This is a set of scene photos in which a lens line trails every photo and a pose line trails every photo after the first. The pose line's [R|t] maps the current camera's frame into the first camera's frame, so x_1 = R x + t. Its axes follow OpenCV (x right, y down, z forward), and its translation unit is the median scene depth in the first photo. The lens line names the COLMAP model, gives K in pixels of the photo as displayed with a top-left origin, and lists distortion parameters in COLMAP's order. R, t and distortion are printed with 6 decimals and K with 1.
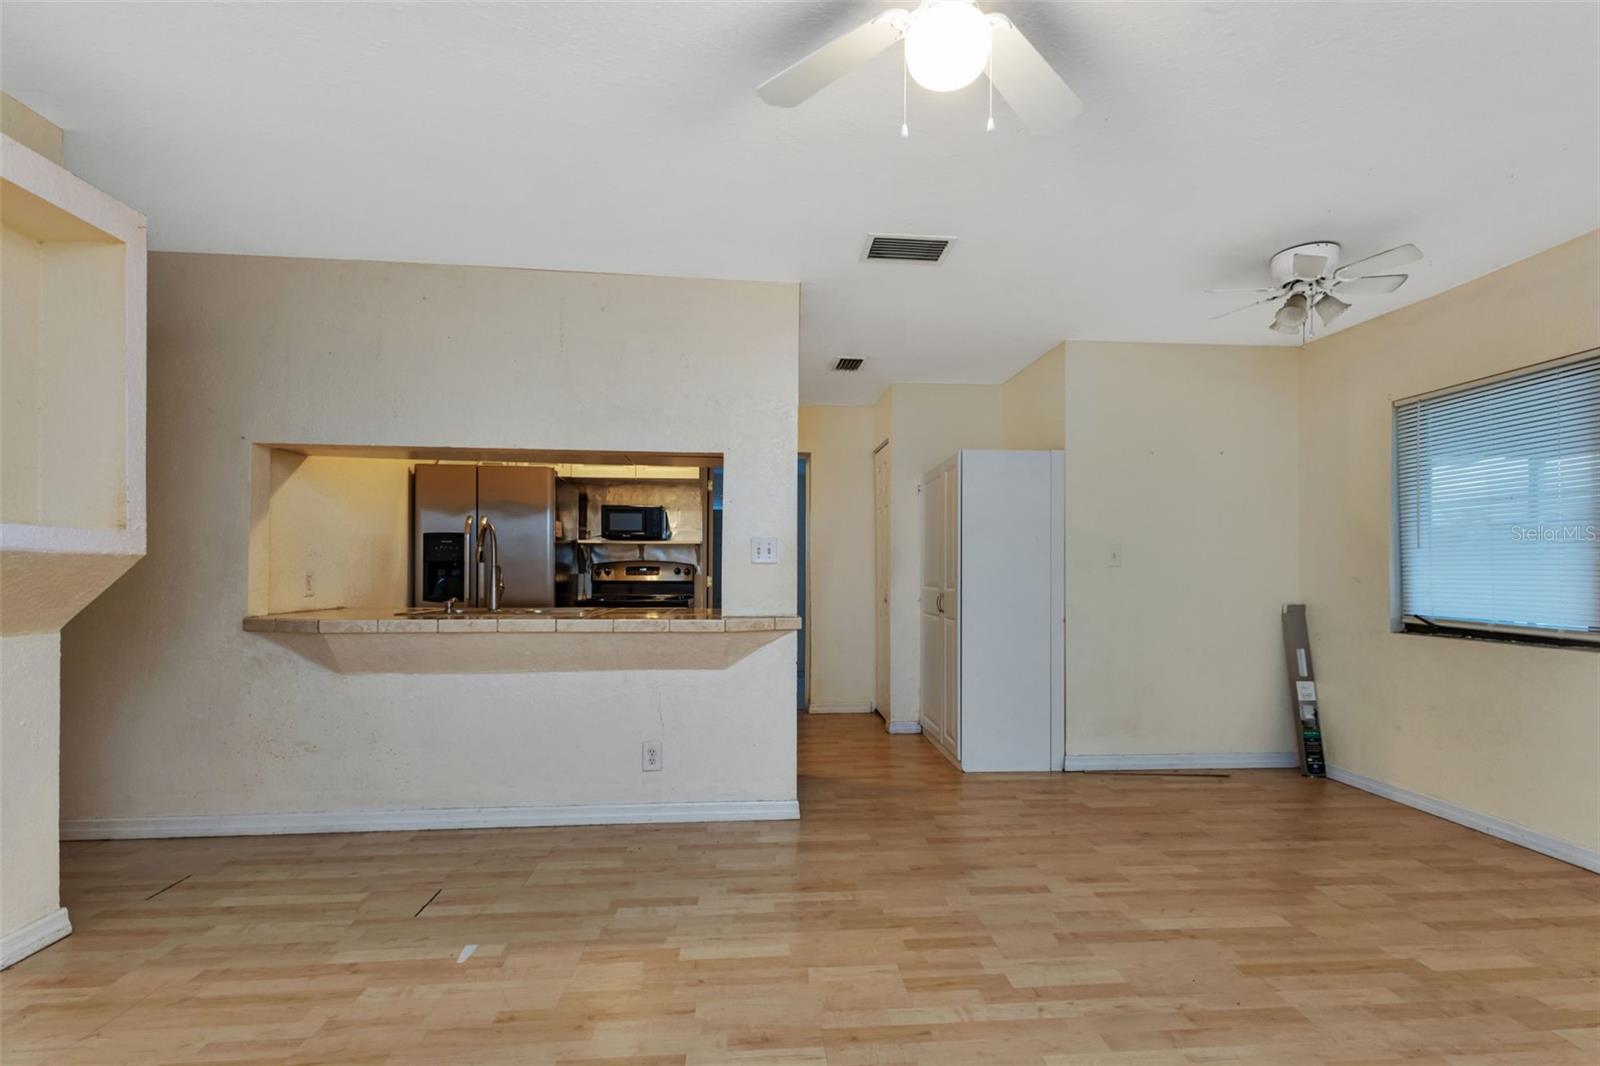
lens RADIAL K [[721.8, 0, 813.9], [0, 721.8, 572.9], [0, 0, 1]] dist [0.011196, -0.001376]
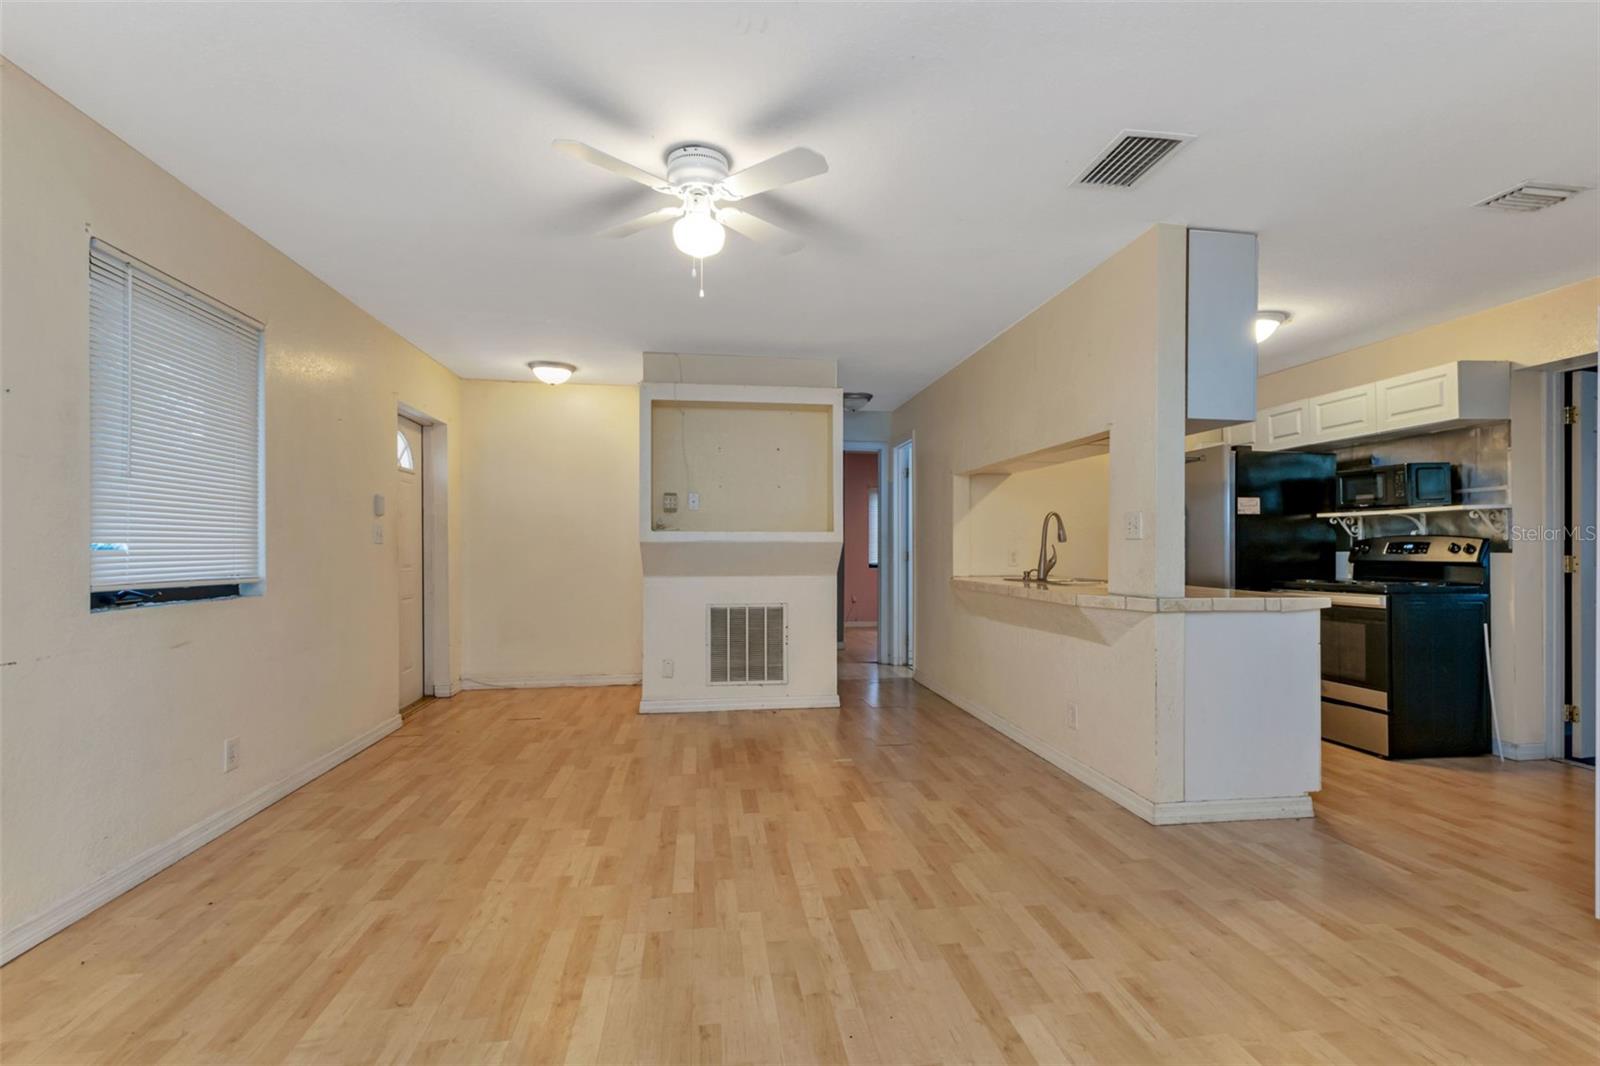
lens RADIAL K [[721.8, 0, 805.8], [0, 721.8, 543.3], [0, 0, 1]] dist [0.011196, -0.001376]
pose [[0.056058, -0.012775, -0.998346, 0.941786], [-0.001753, 0.999915, -0.012894, 0.005870], [0.998426, 0.002473, 0.056031, 0.576975]]
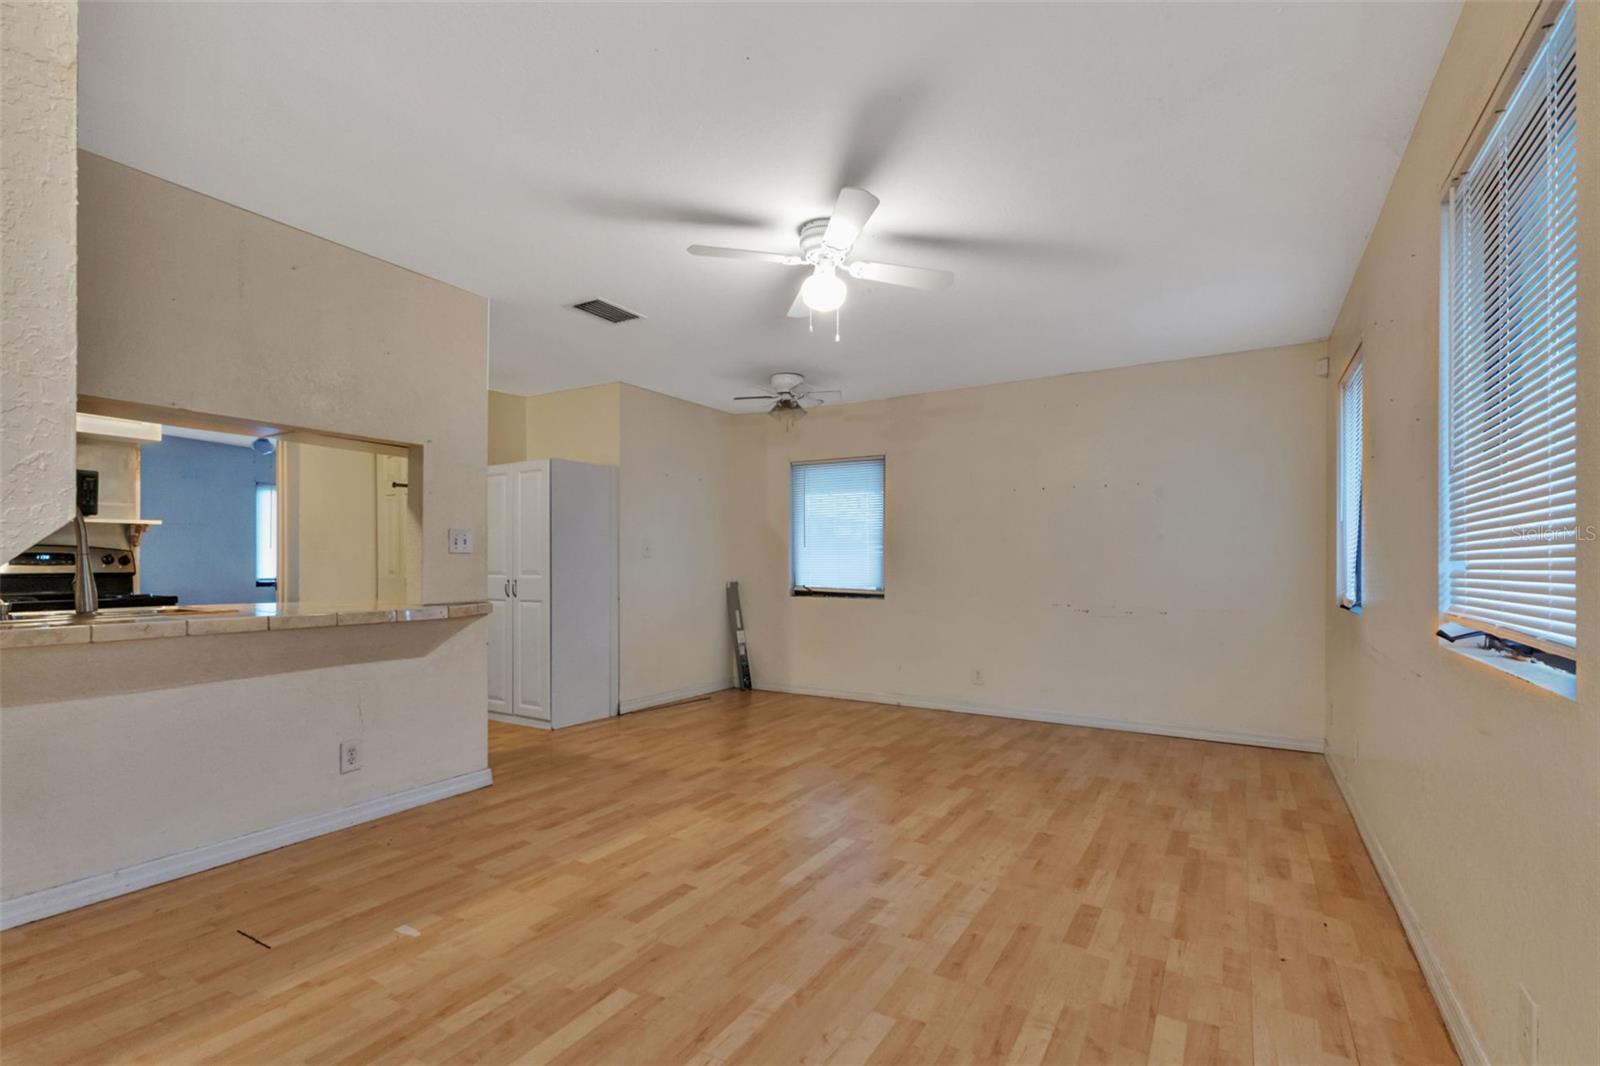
lens RADIAL K [[721.8, 0, 813.7], [0, 721.8, 564.7], [0, 0, 1]] dist [0.011196, -0.001376]
pose [[0.580079, -0.004126, 0.814550, -0.705615], [0.000083, 0.999987, 0.005006, -0.002398], [-0.814560, -0.002836, 0.580072, -0.050213]]
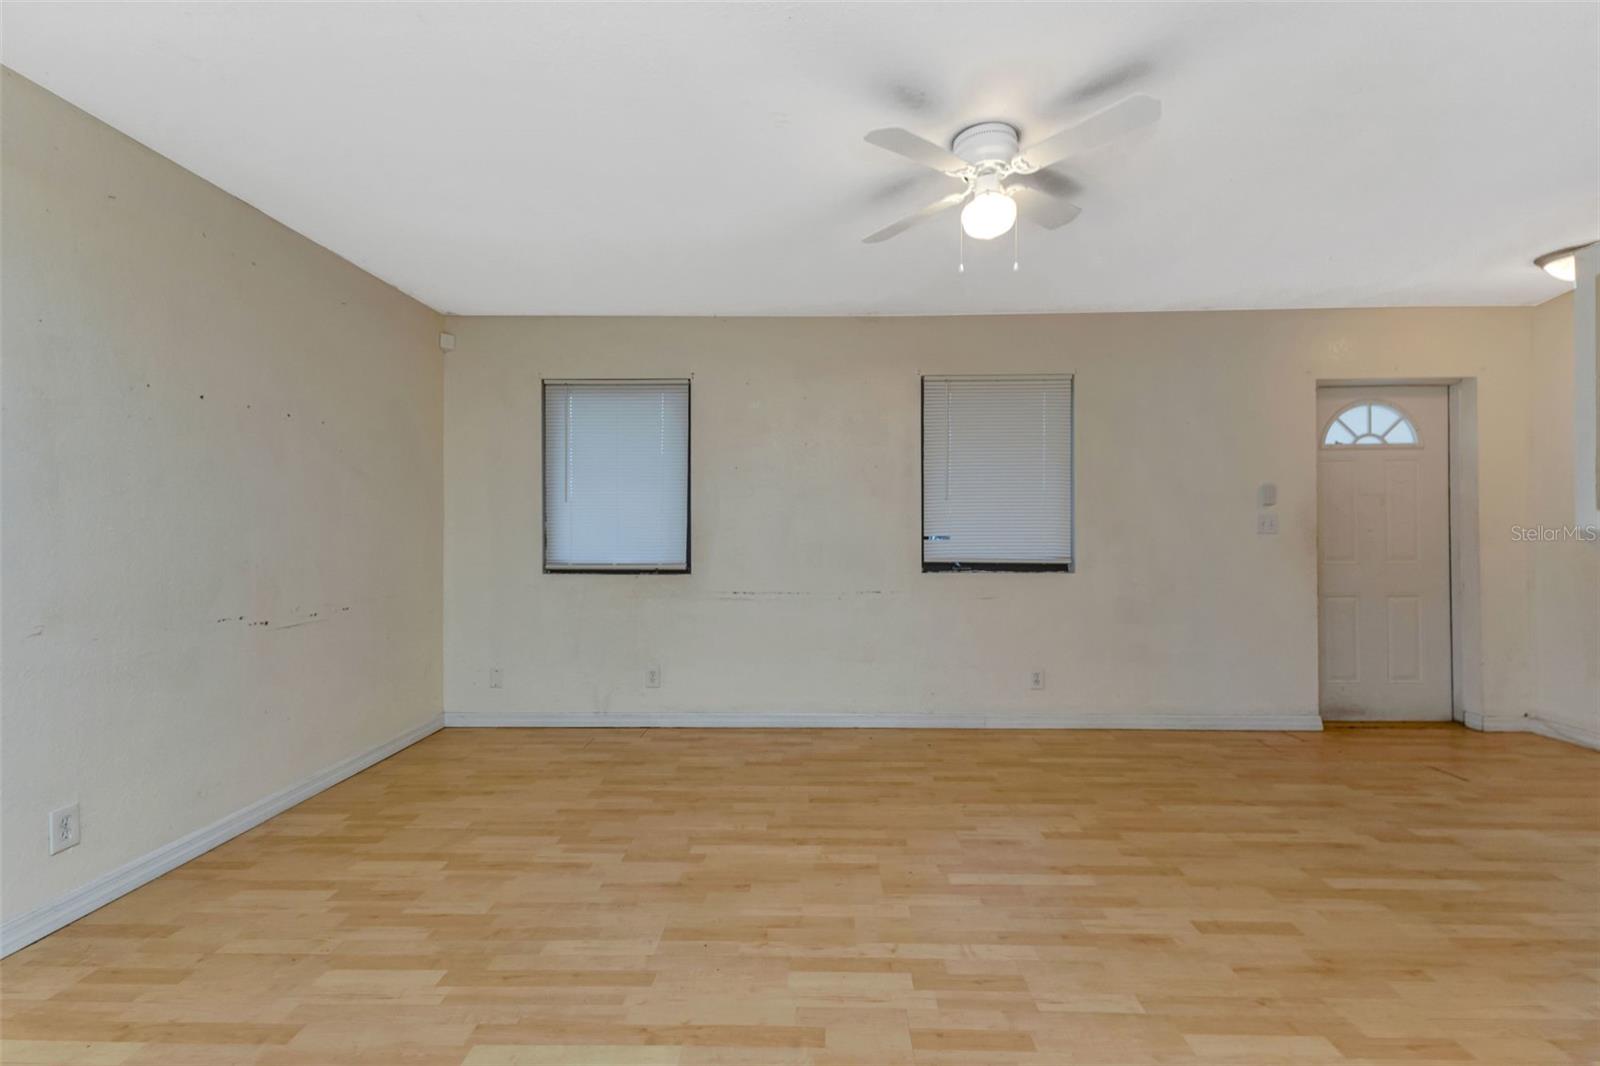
lens RADIAL K [[699.8, 0, 799.8], [0, 699.8, 526.8], [0, 0, 1]] dist [0.008951, -0.000356]
pose [[-0.992714, -0.001135, 0.120490, 0.206324], [-0.001697, 0.999988, -0.004560, -0.014677], [-0.120483, -0.004731, -0.992704, 1.300809]]
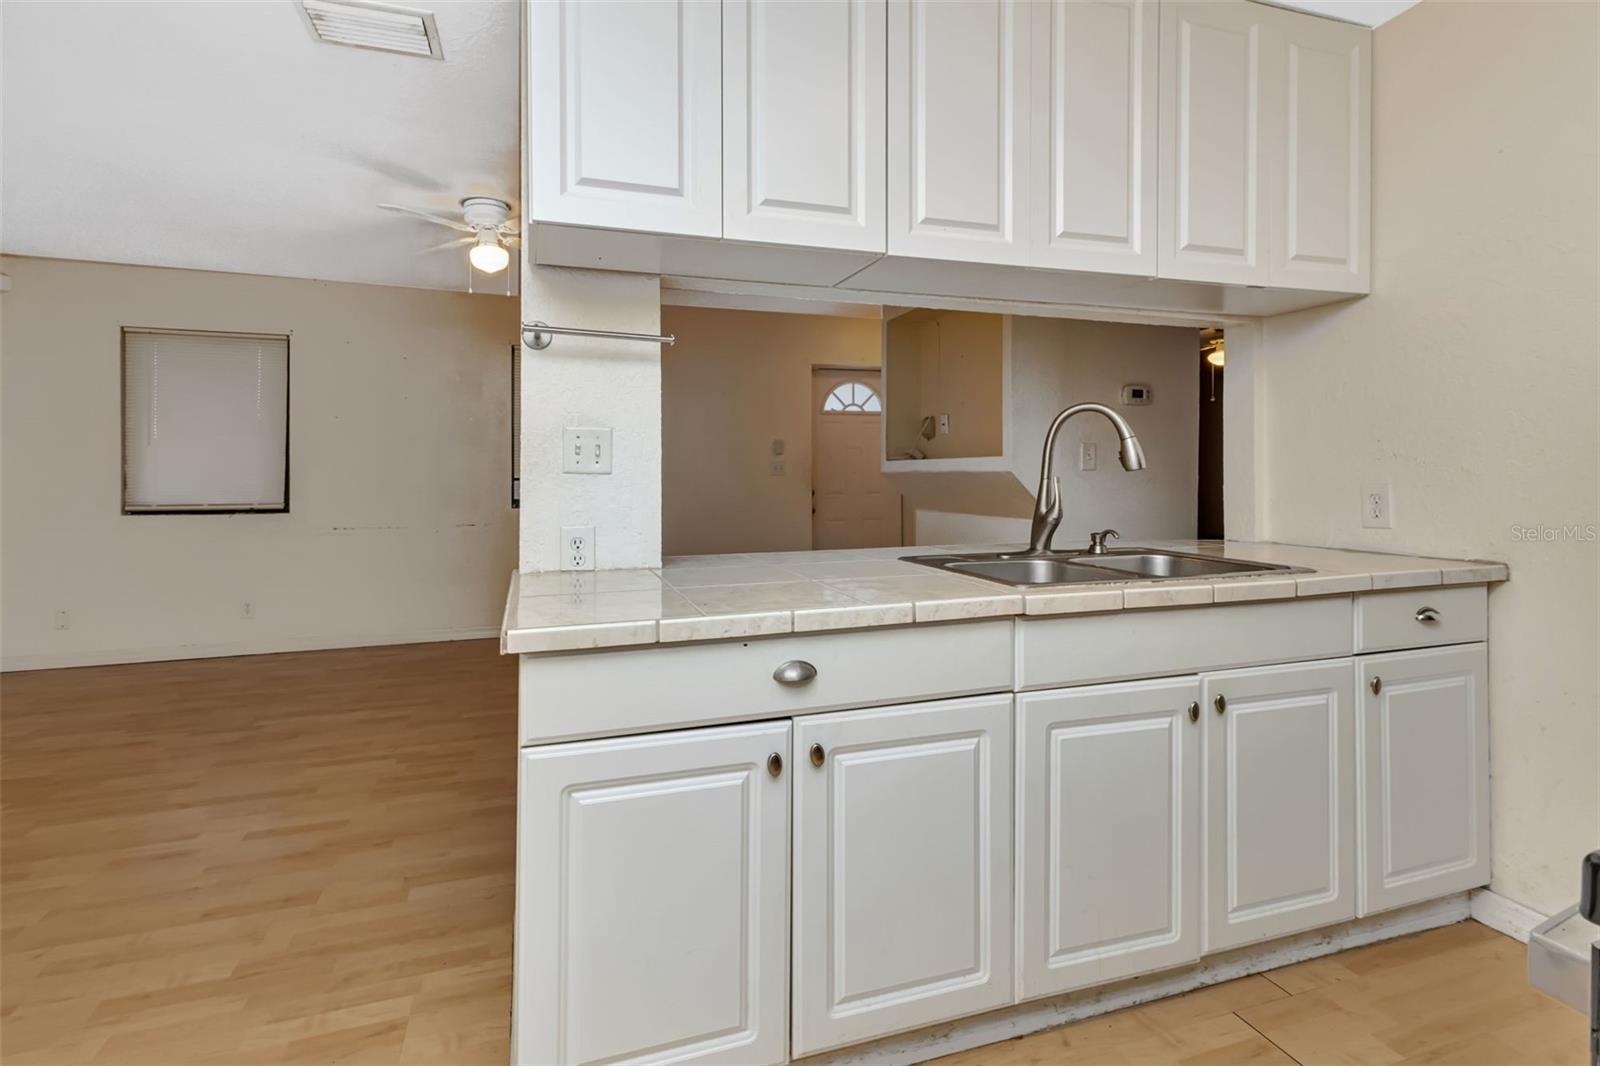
lens RADIAL K [[721.8, 0, 742.0], [0, 721.8, 466.6], [0, 0, 1]] dist [0.011196, -0.001376]
pose [[-0.976745, -0.003684, -0.214375, -0.072408], [-0.001787, 0.999957, -0.009046, -0.014783], [0.214399, -0.008452, -0.976710, 1.759508]]
